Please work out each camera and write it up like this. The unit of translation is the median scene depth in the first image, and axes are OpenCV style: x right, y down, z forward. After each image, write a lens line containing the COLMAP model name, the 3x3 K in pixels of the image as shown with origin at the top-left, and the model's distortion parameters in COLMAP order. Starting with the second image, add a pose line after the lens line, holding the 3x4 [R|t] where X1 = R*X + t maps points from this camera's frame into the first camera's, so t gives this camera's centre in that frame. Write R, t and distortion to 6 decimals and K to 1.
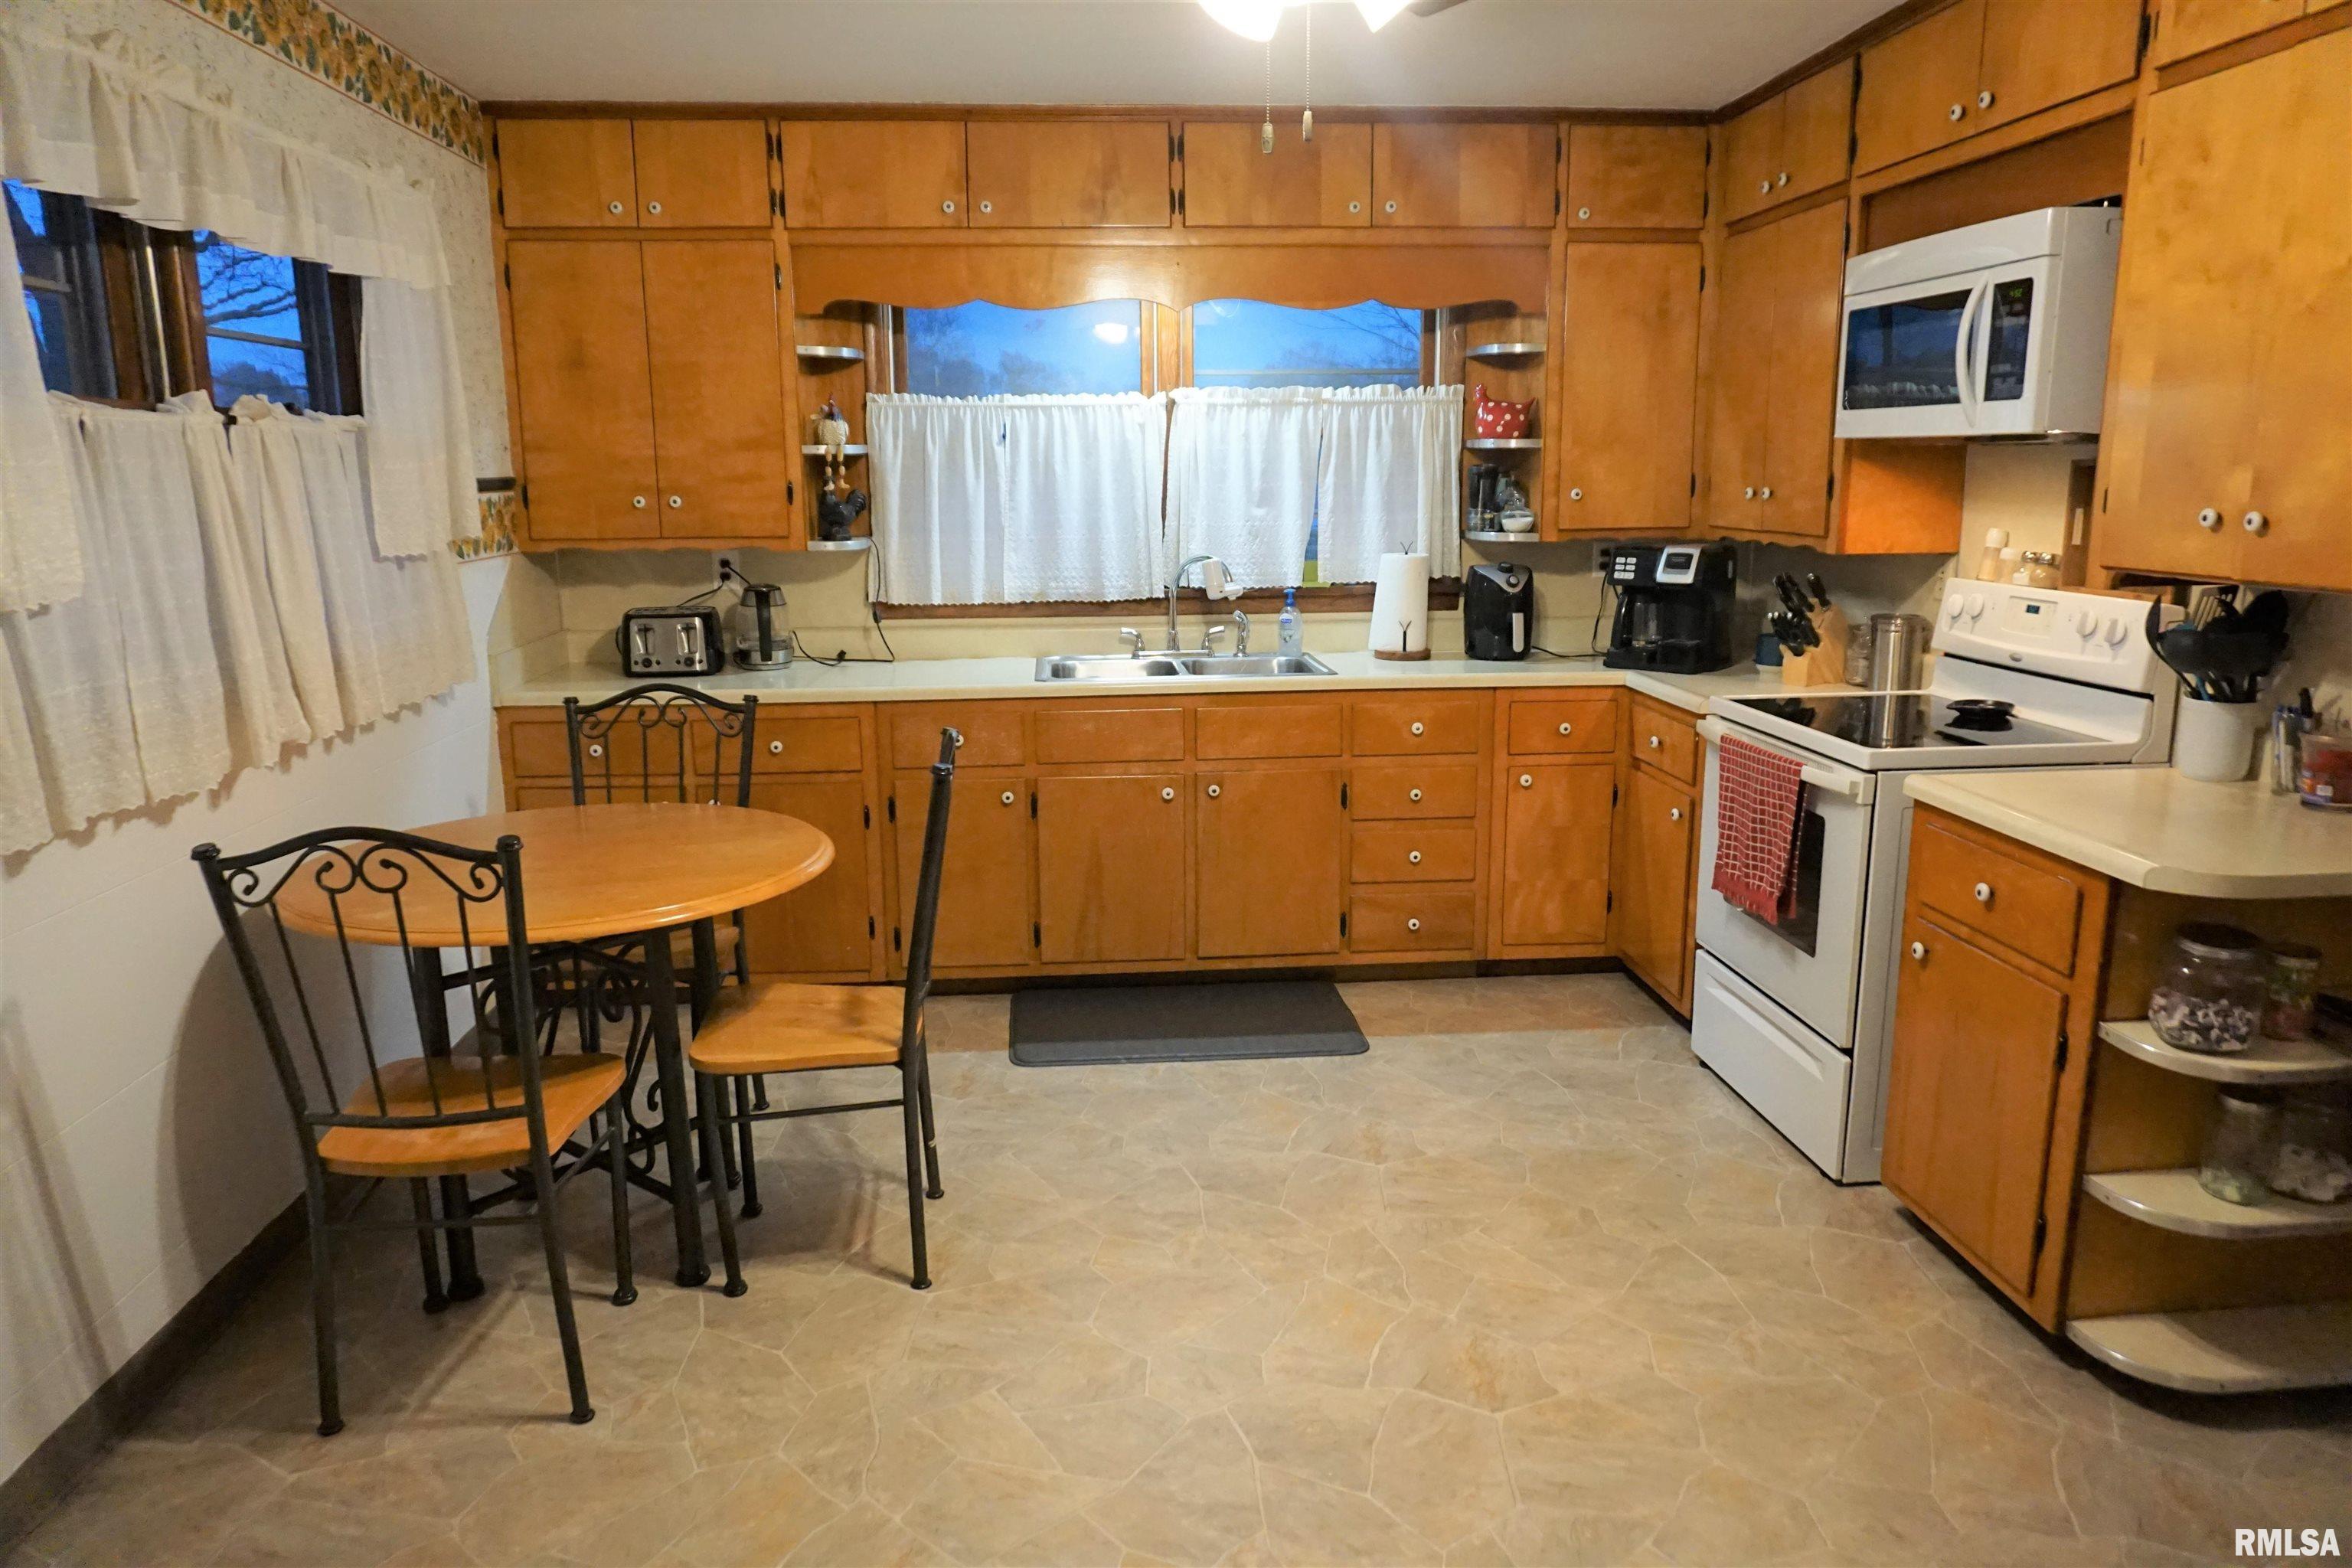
lens RADIAL K [[1575.9, 0, 1173.8], [0, 1575.9, 801.0], [0, 0, 1]] dist [-0.037430, 0.025758]
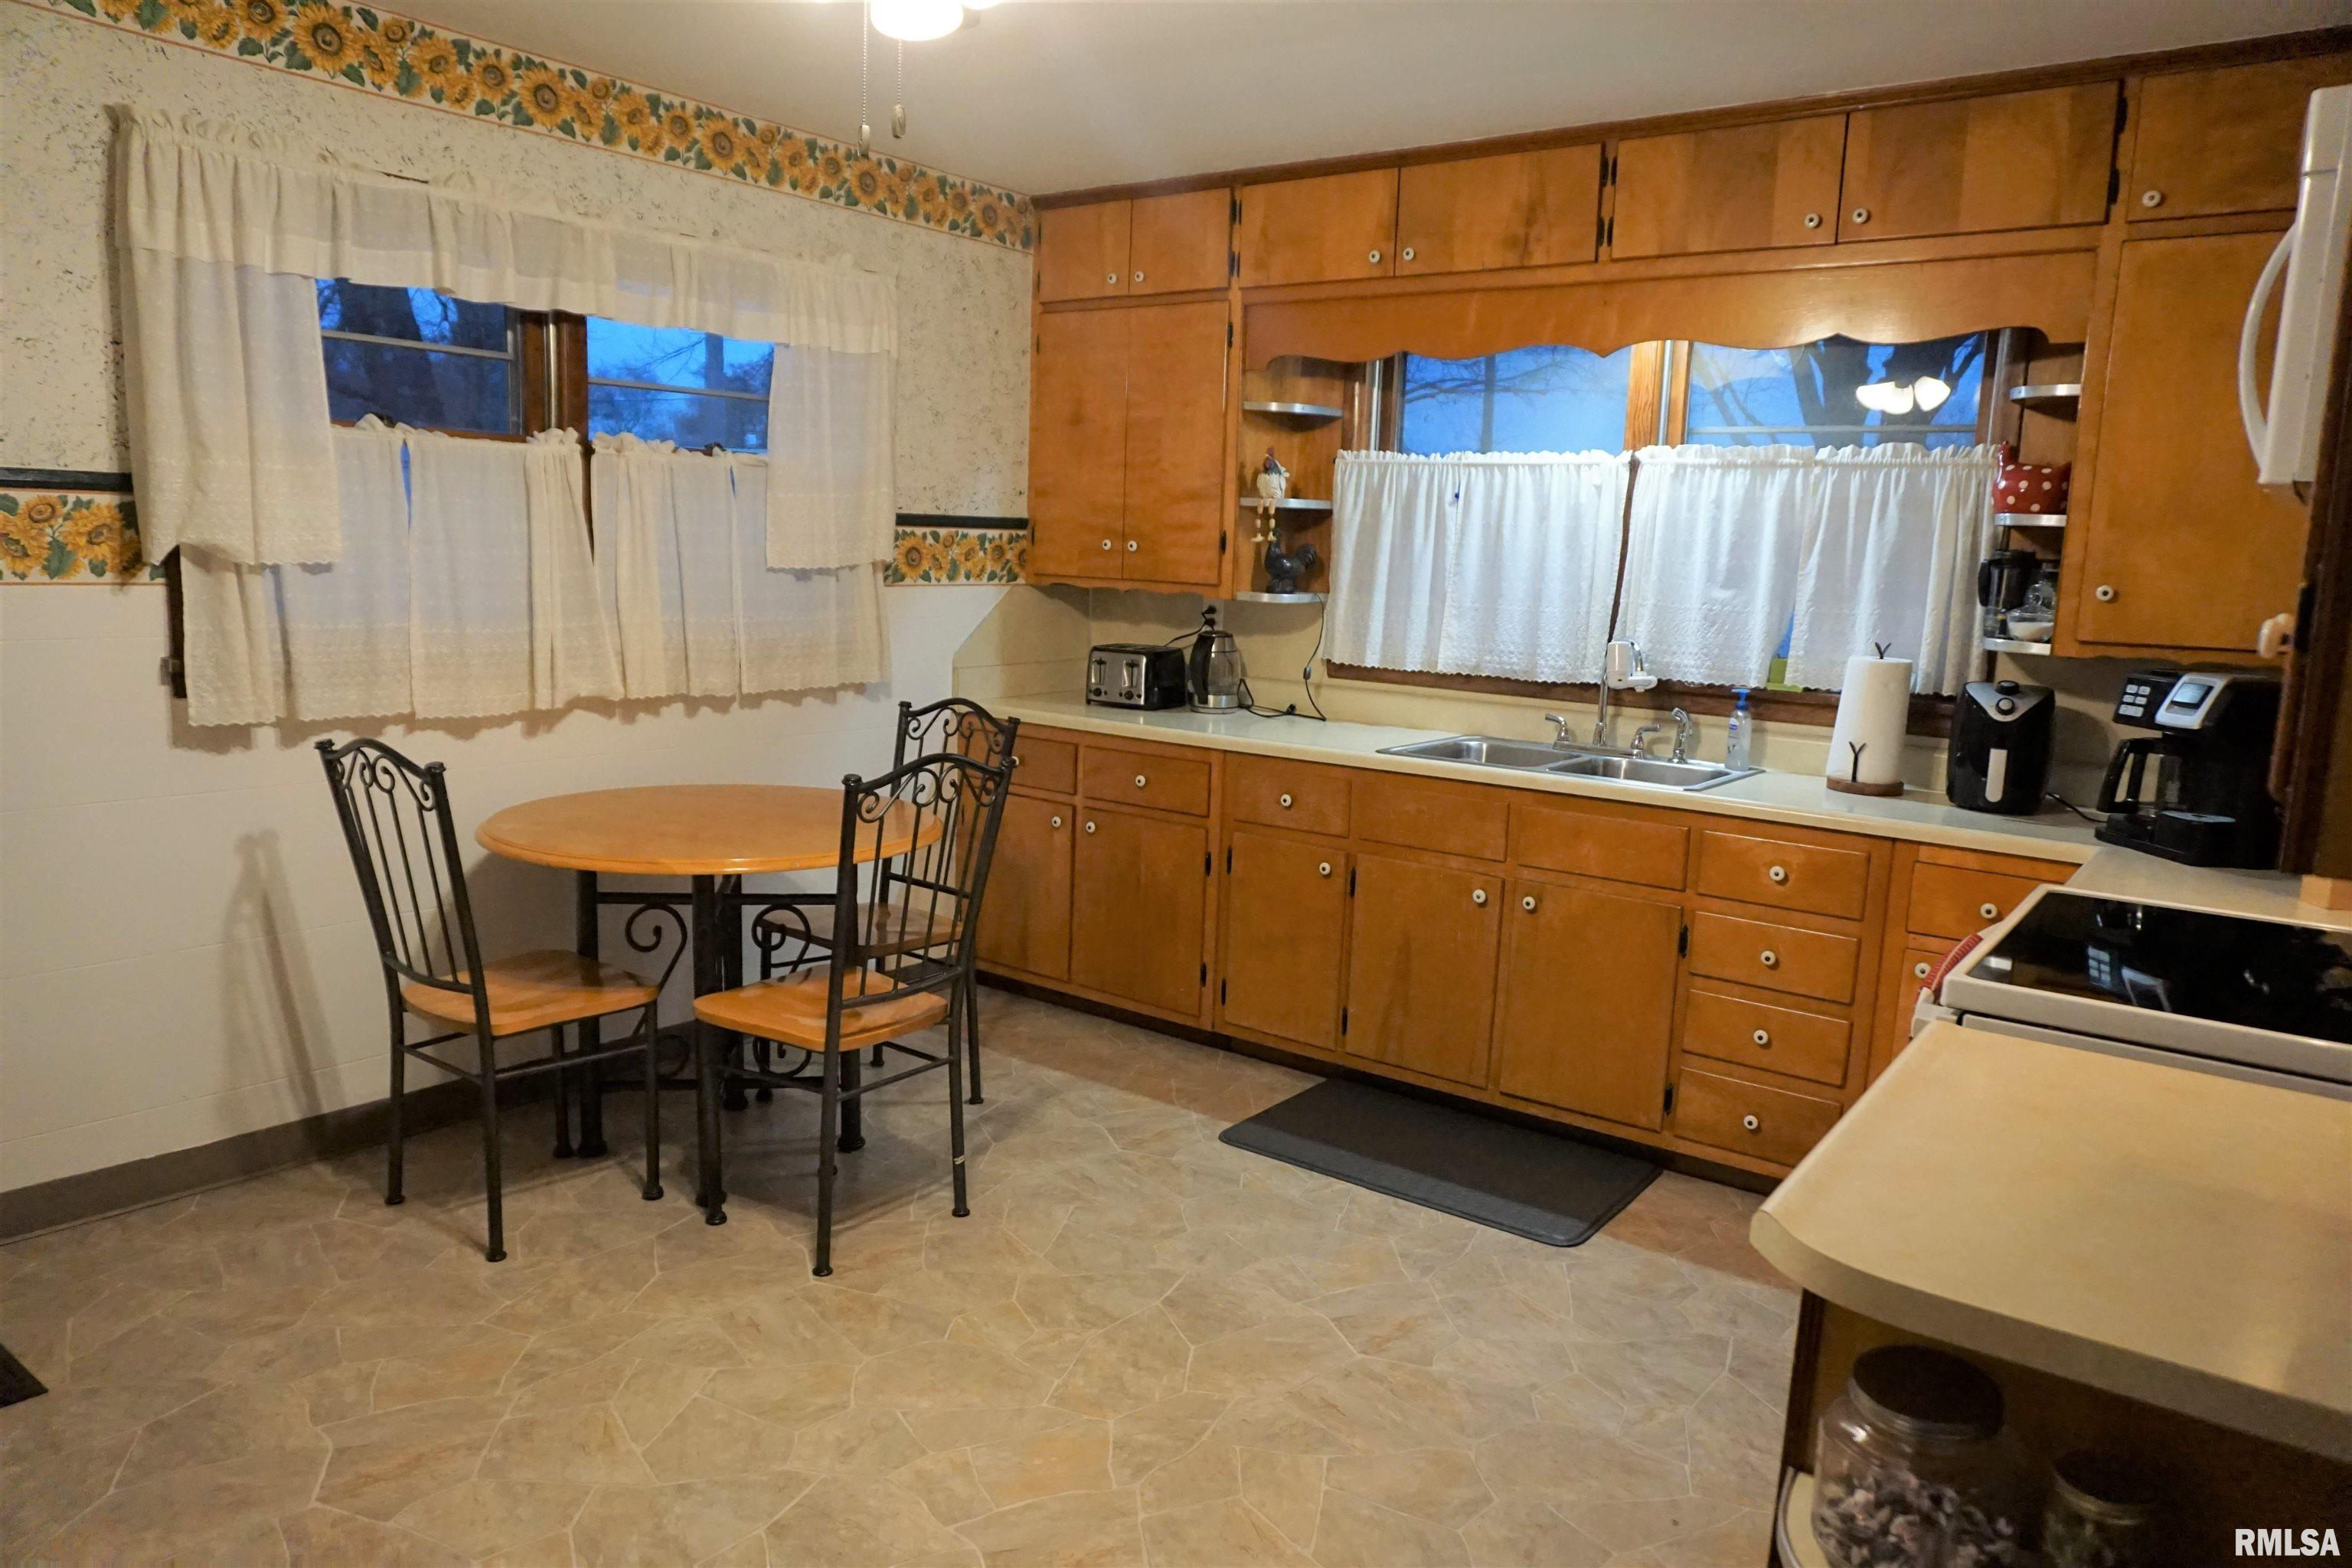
lens RADIAL K [[1575.9, 0, 1173.8], [0, 1575.9, 801.0], [0, 0, 1]] dist [-0.037430, 0.025758]
pose [[0.746439, 0.146062, -0.649226, 0.423310], [-0.180770, 0.983434, 0.013413, -0.037482], [0.640430, 0.107349, 0.760477, 0.211258]]
